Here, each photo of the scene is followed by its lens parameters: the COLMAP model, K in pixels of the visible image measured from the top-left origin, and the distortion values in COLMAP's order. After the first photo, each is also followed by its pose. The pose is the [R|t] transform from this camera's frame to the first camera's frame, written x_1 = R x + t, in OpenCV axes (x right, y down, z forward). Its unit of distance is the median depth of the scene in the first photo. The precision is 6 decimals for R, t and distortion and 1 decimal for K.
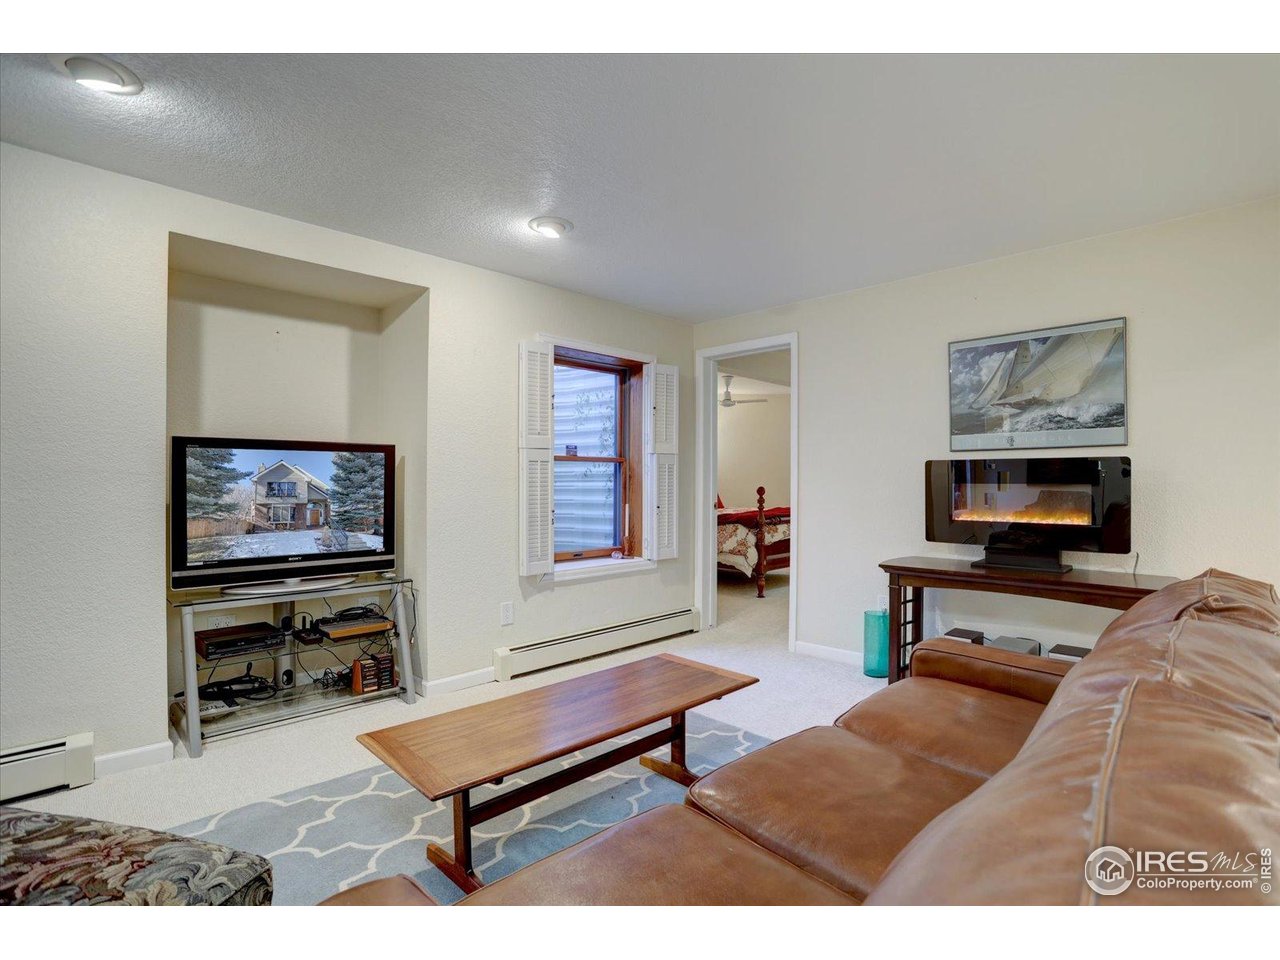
lens RADIAL K [[623.0, 0, 640.3], [0, 623.0, 474.8], [0, 0, 1]] dist [-0.025596, 0.003621]
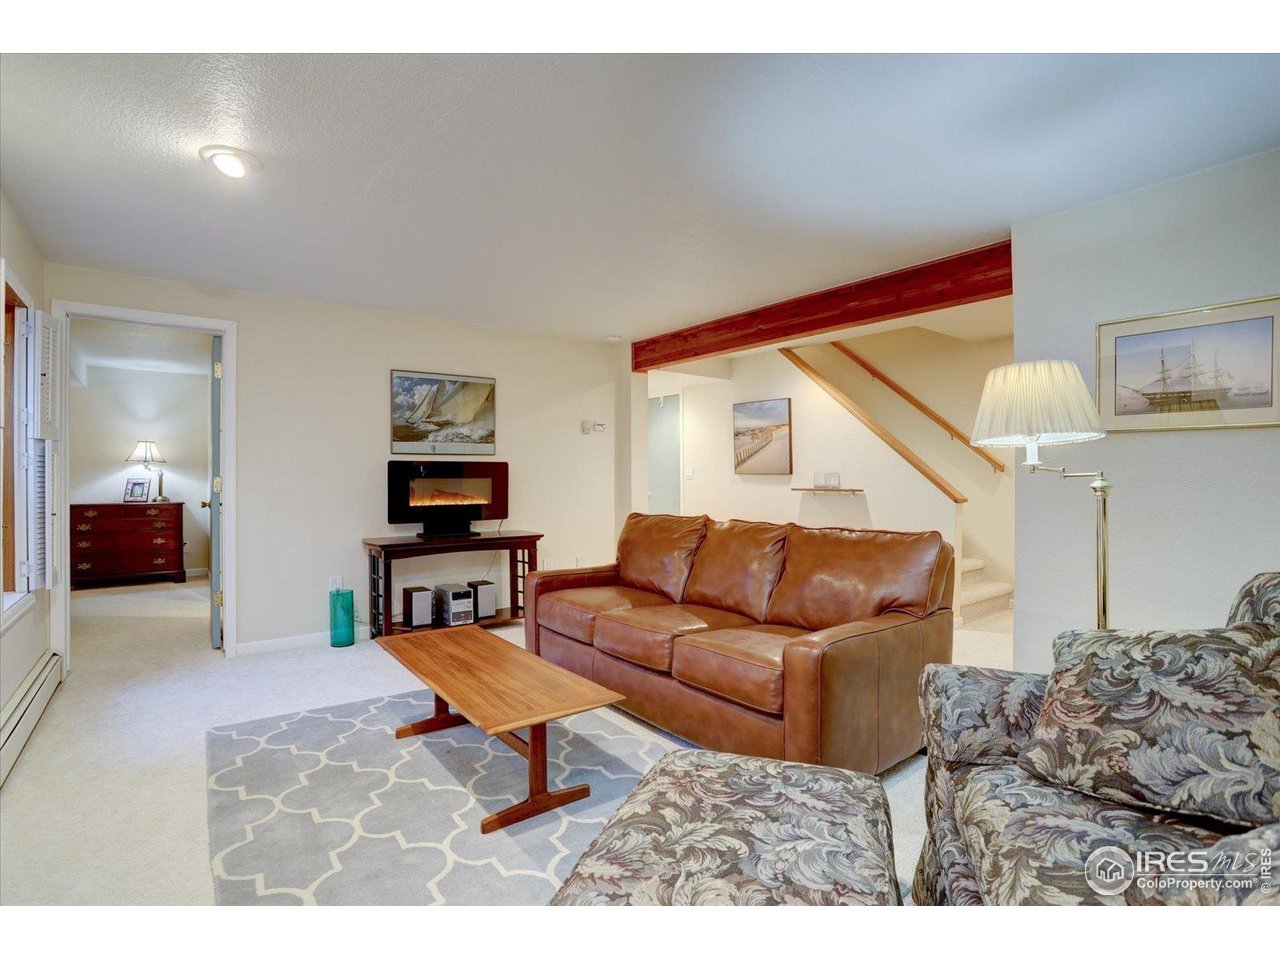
lens RADIAL K [[623.0, 0, 637.0], [0, 623.0, 482.1], [0, 0, 1]] dist [-0.025596, 0.003621]
pose [[0.141901, -0.014594, 0.989773, -0.773013], [-0.007778, 0.999844, 0.015858, -0.003430], [-0.989850, -0.009949, 0.141766, 0.336485]]
